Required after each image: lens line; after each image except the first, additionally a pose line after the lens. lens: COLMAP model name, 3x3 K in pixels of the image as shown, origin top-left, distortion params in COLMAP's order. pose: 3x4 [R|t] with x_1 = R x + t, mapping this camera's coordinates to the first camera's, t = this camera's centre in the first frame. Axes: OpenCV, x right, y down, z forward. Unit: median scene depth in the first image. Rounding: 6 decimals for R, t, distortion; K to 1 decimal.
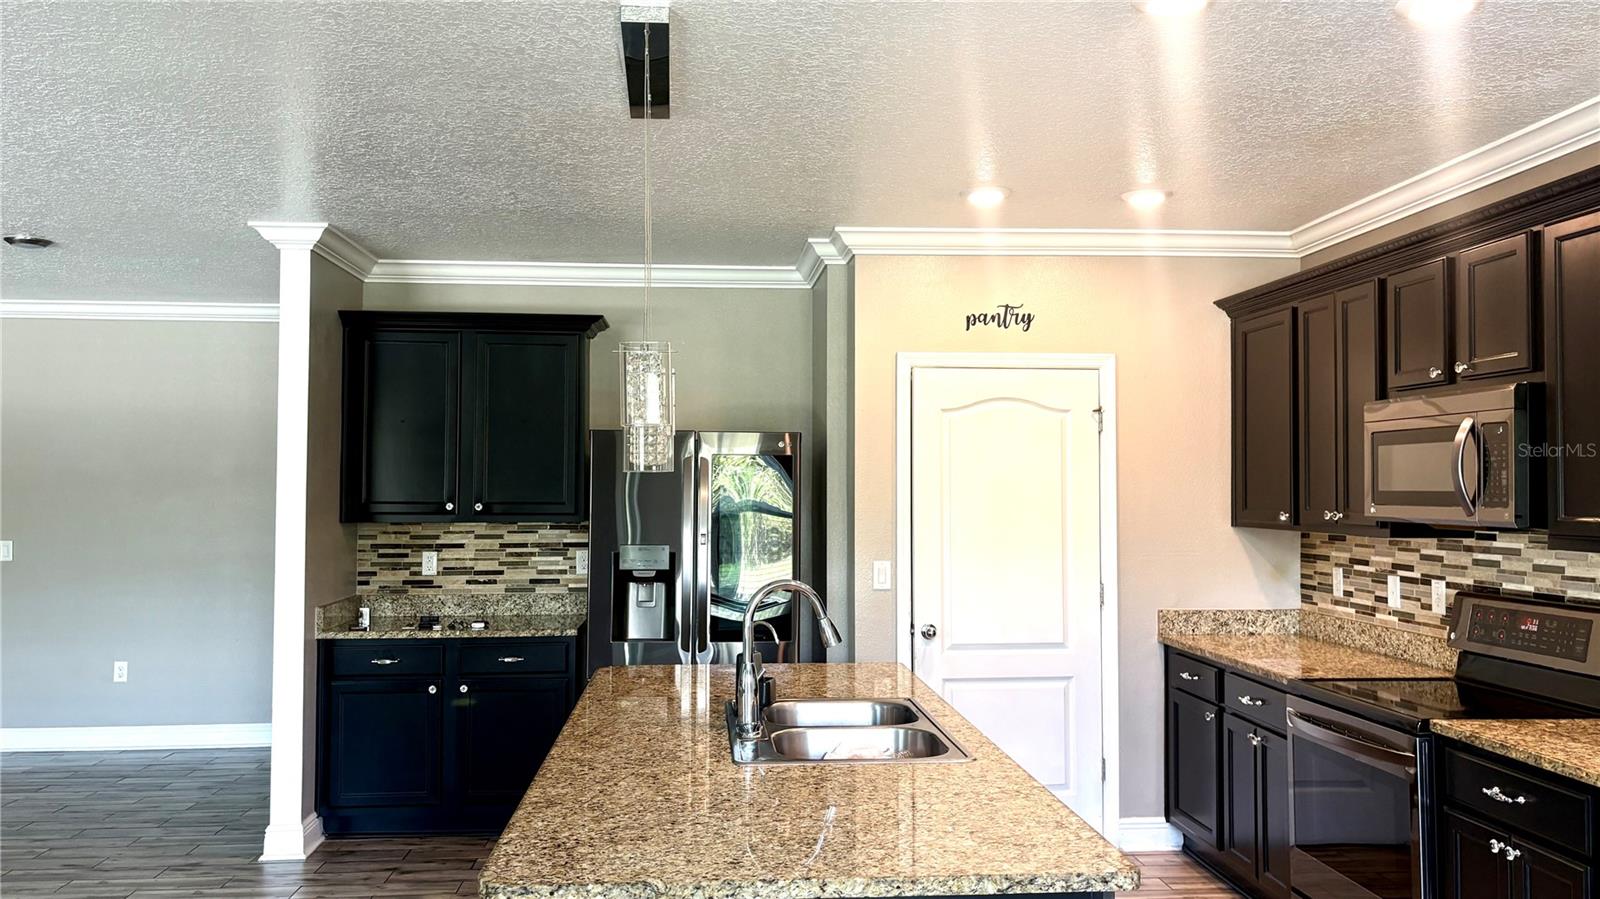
lens RADIAL K [[1295.8, 0, 800.8], [0, 1295.8, 441.1], [0, 0, 1]] dist [0.245057, -0.463085]
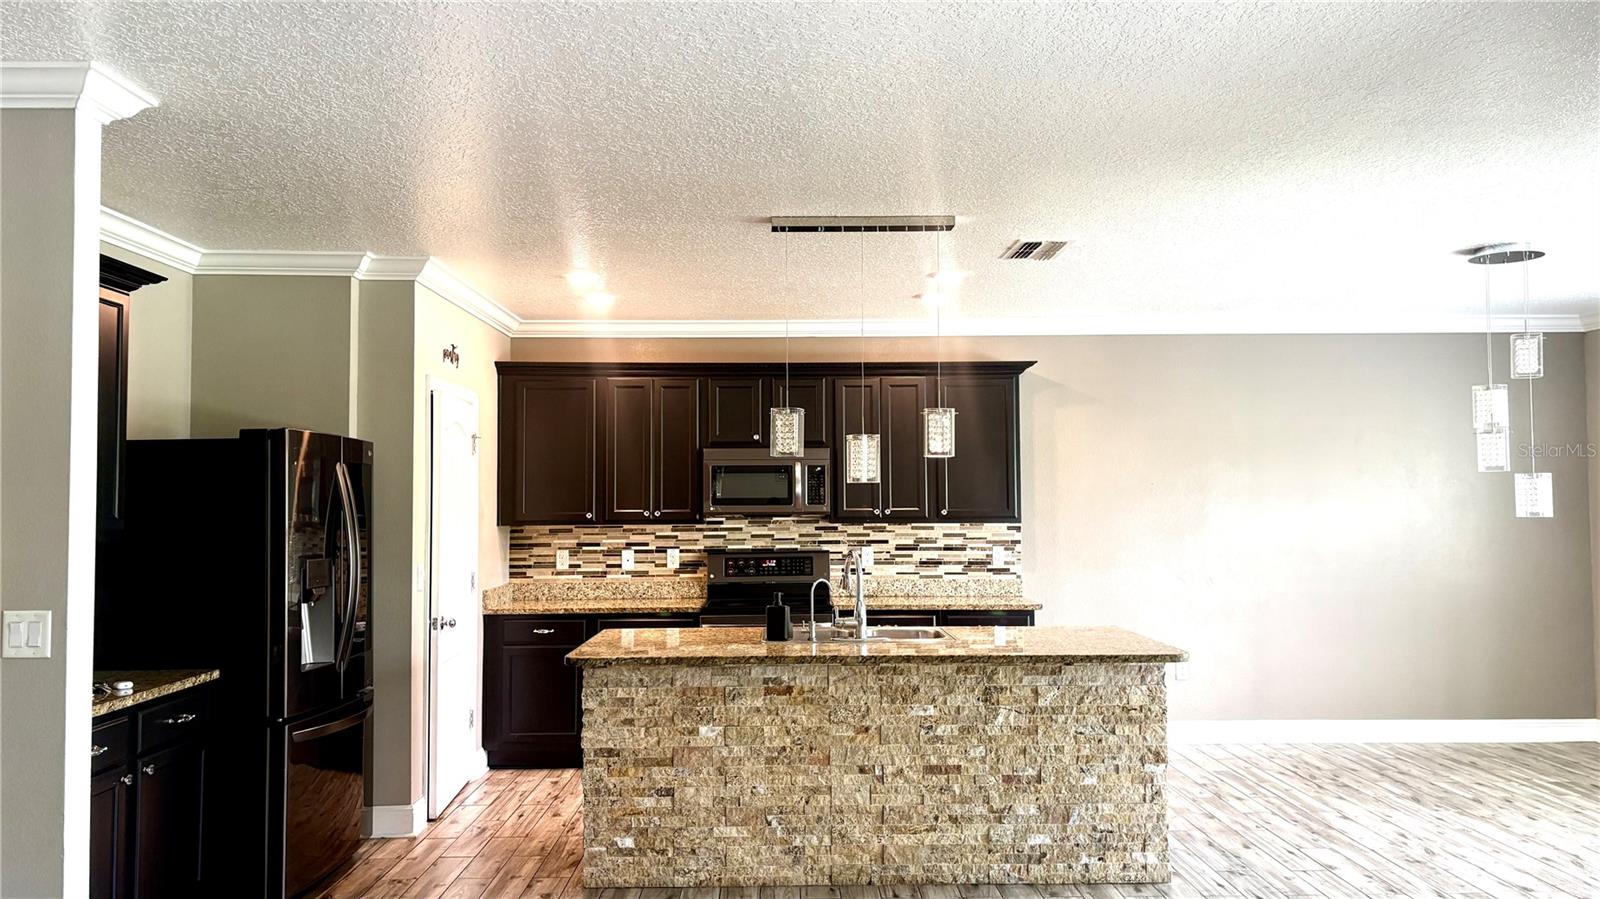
lens RADIAL K [[1295.8, 0, 800.8], [0, 1295.8, 441.1], [0, 0, 1]] dist [0.245057, -0.463085]
pose [[0.047536, 0.042554, 0.997963, -1.176143], [-0.028700, 0.998738, -0.041219, 0.025982], [-0.998457, -0.026682, 0.048697, 0.712077]]
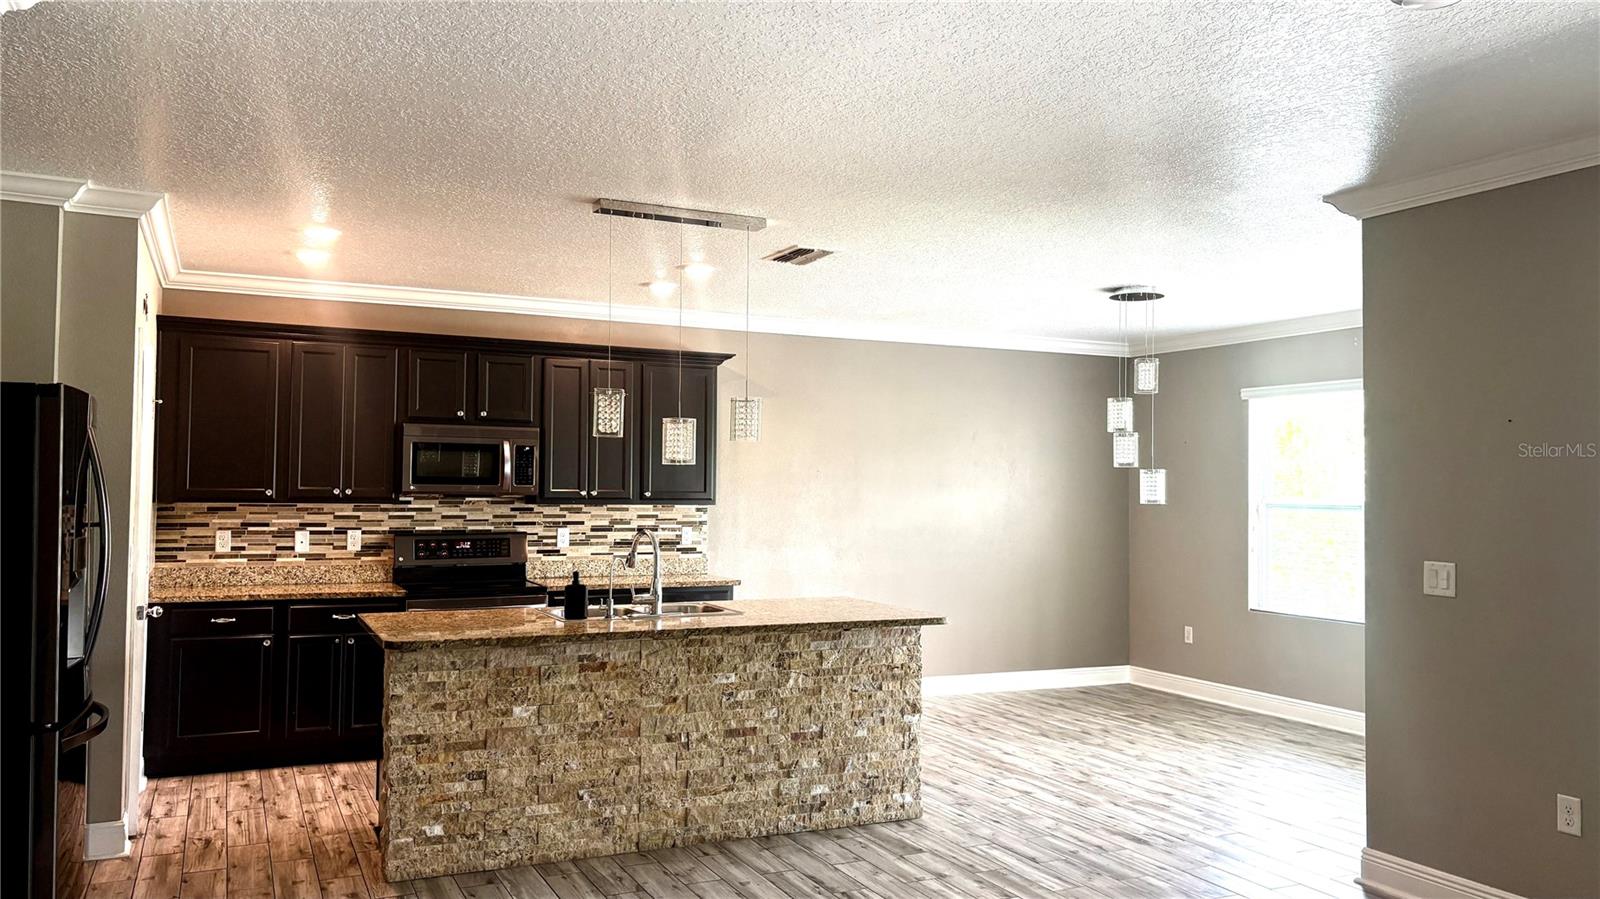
lens RADIAL K [[1295.8, 0, 800.8], [0, 1295.8, 441.1], [0, 0, 1]] dist [0.245057, -0.463085]
pose [[-0.379772, 0.026567, 0.924699, -1.175586], [-0.046395, 0.997783, -0.047721, 0.044631], [-0.923916, -0.061025, -0.377697, 1.056967]]
